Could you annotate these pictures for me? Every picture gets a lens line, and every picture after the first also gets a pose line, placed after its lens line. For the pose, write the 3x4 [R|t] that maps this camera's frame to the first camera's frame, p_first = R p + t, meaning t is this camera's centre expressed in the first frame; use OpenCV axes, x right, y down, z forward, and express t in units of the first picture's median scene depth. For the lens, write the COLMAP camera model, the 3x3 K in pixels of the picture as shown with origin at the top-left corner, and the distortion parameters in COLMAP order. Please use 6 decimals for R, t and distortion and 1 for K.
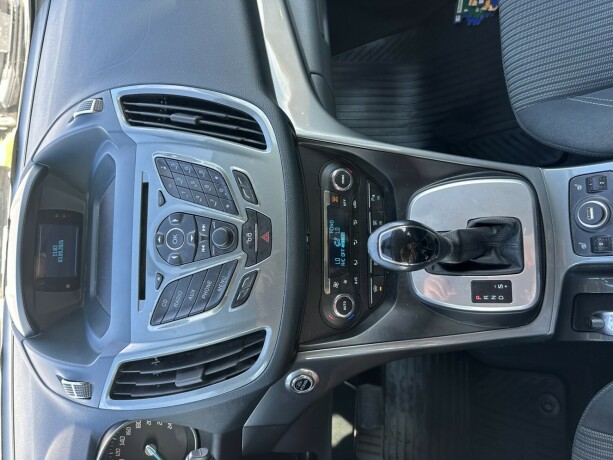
lens RADIAL K [[448.7, 0, 306.5], [0, 448.7, 230.0], [0, 0, 1]] dist [0.103286, -0.189951]
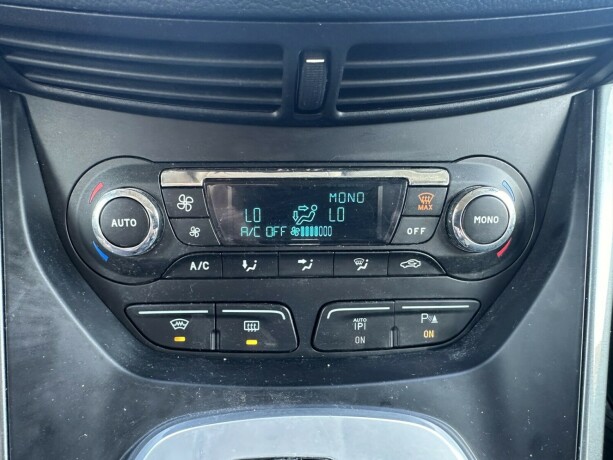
lens RADIAL K [[540.0, 0, 306.5], [0, 540.0, 230.0], [0, 0, 1]] dist [0.001736, 0.000788]
pose [[0.003751, 0.984387, -0.175979, 0.164872], [-0.998005, 0.014778, 0.061387, -0.001167], [0.063029, 0.175397, 0.982478, 0.592157]]
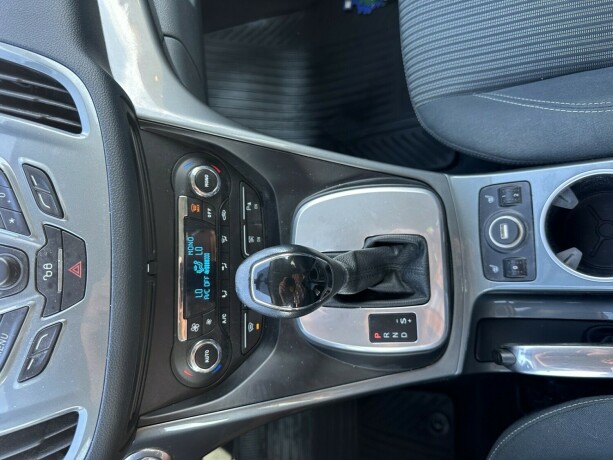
lens RADIAL K [[448.7, 0, 306.5], [0, 448.7, 230.0], [0, 0, 1]] dist [0.103286, -0.189951]
pose [[0.969847, 0.001555, 0.243710, 0.062147], [-0.004217, 0.999937, 0.010398, -0.043220], [-0.243679, -0.011112, 0.969792, 0.256317]]
